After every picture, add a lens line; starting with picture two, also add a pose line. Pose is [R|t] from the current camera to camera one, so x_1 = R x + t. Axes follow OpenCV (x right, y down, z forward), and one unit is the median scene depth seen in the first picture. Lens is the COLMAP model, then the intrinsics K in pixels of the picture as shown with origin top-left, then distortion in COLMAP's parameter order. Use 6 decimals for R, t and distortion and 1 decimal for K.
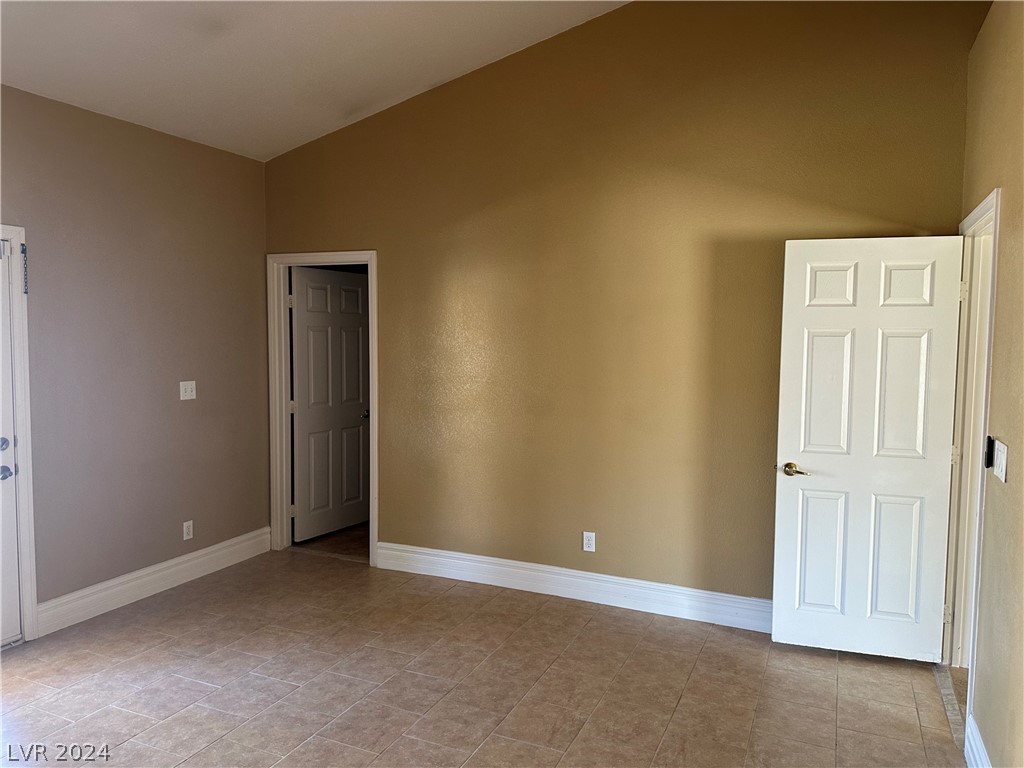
lens RADIAL K [[721.6, 0, 512.0], [0, 721.6, 384.0], [0, 0, 1]] dist [0.004985, -0.024986]
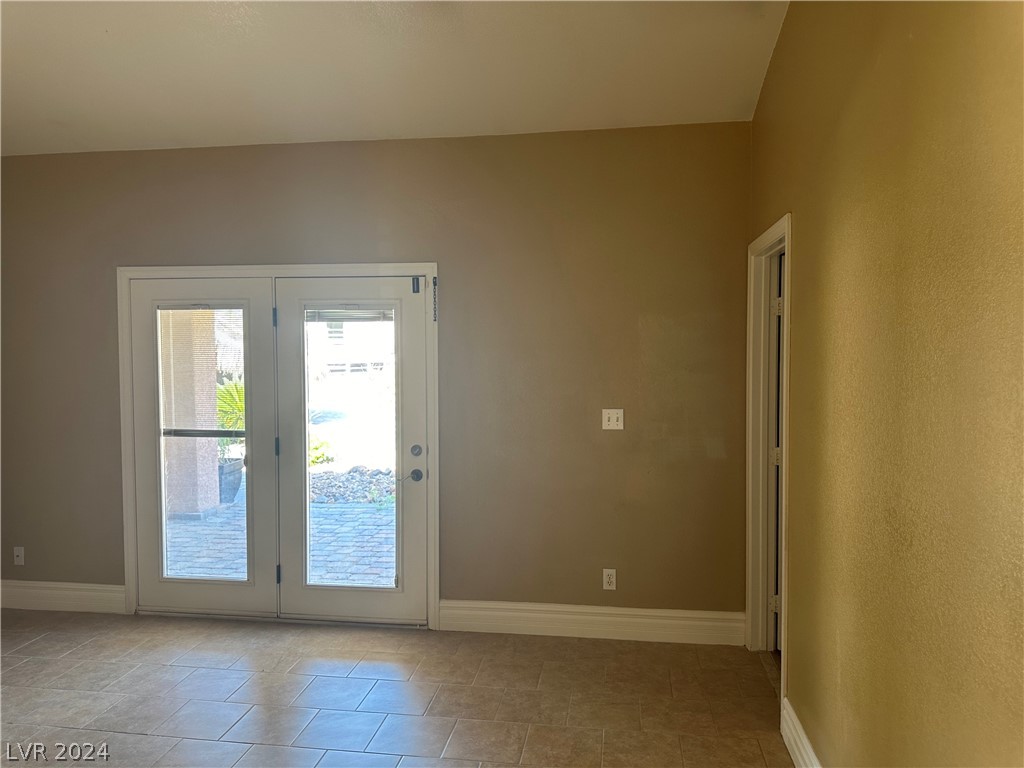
lens RADIAL K [[730.4, 0, 518.4], [0, 730.4, 385.6], [0, 0, 1]] dist [0.106889, -0.161613]
pose [[0.269993, 0.041252, -0.961978, 0.391085], [-0.054832, 0.998119, 0.027412, -0.052635], [0.961300, 0.045346, 0.271747, 0.687223]]
